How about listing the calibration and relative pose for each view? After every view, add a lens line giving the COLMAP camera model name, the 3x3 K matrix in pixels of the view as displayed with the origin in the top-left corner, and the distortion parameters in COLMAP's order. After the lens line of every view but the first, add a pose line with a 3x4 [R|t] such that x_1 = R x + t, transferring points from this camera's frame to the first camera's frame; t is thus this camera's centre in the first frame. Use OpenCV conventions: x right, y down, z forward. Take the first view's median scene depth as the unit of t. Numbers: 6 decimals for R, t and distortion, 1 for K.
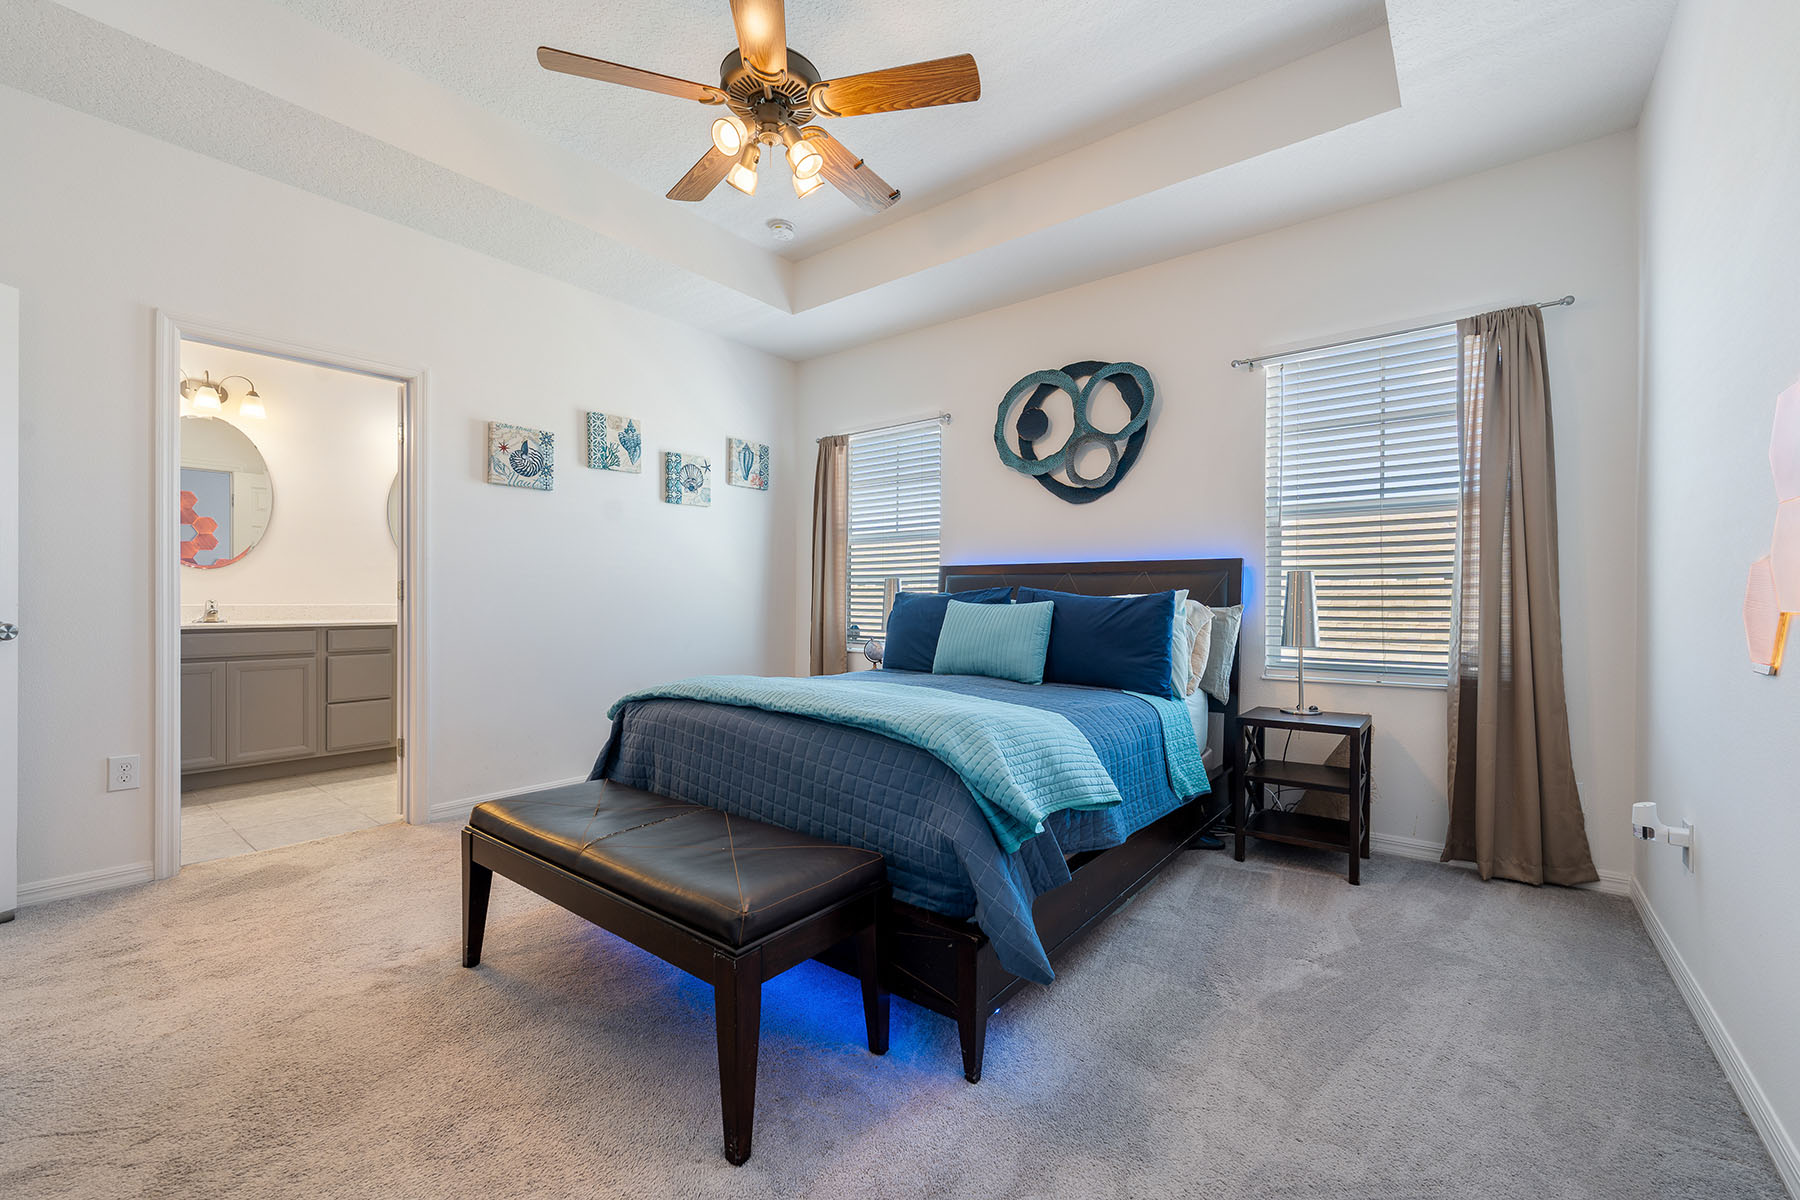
lens RADIAL K [[729.8, 0, 896.2], [0, 729.8, 590.4], [0, 0, 1]] dist [0.001141, -0.000758]
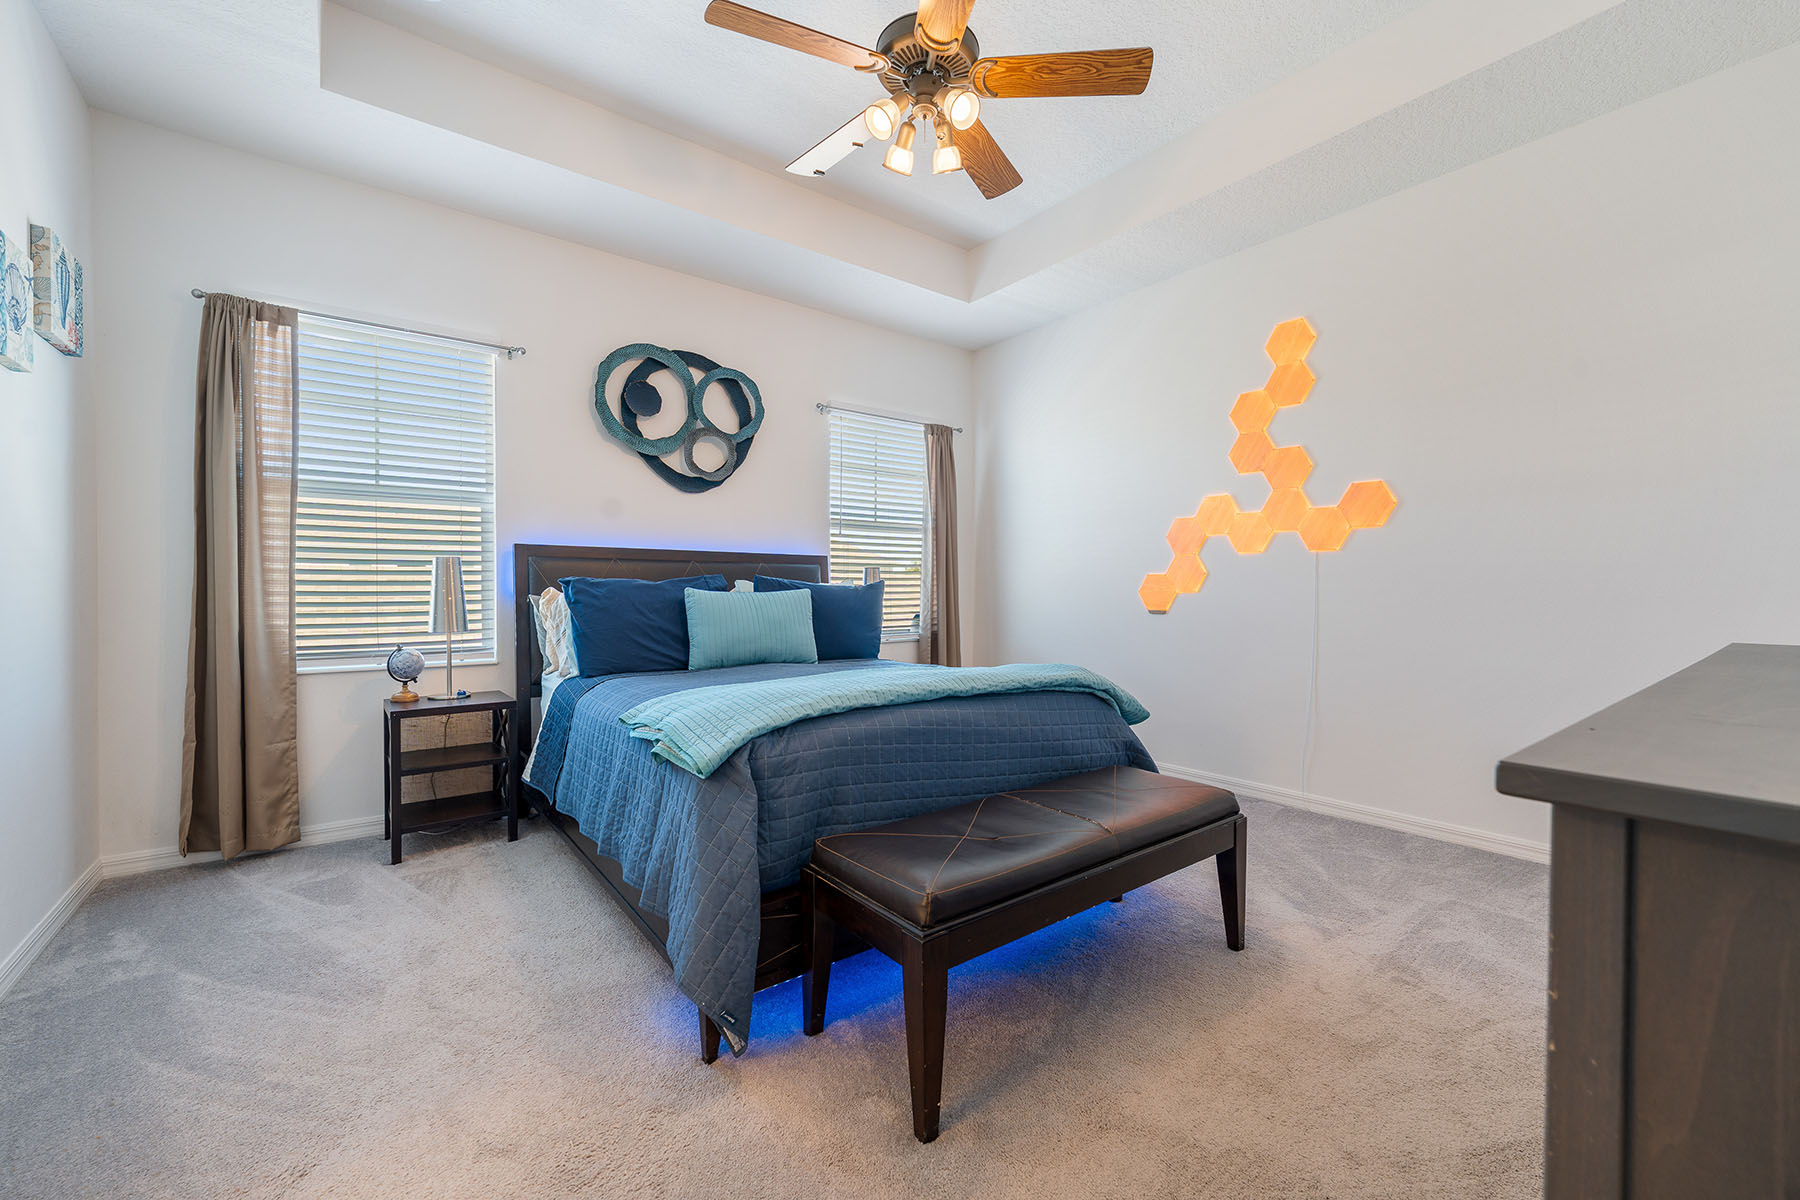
lens RADIAL K [[729.8, 0, 903.2], [0, 729.8, 604.5], [0, 0, 1]] dist [0.001141, -0.000758]
pose [[0.234309, -0.028000, 0.971759, -0.677255], [-0.015365, 0.999354, 0.032500, -0.000137], [-0.972041, -0.022546, 0.233728, 0.472136]]
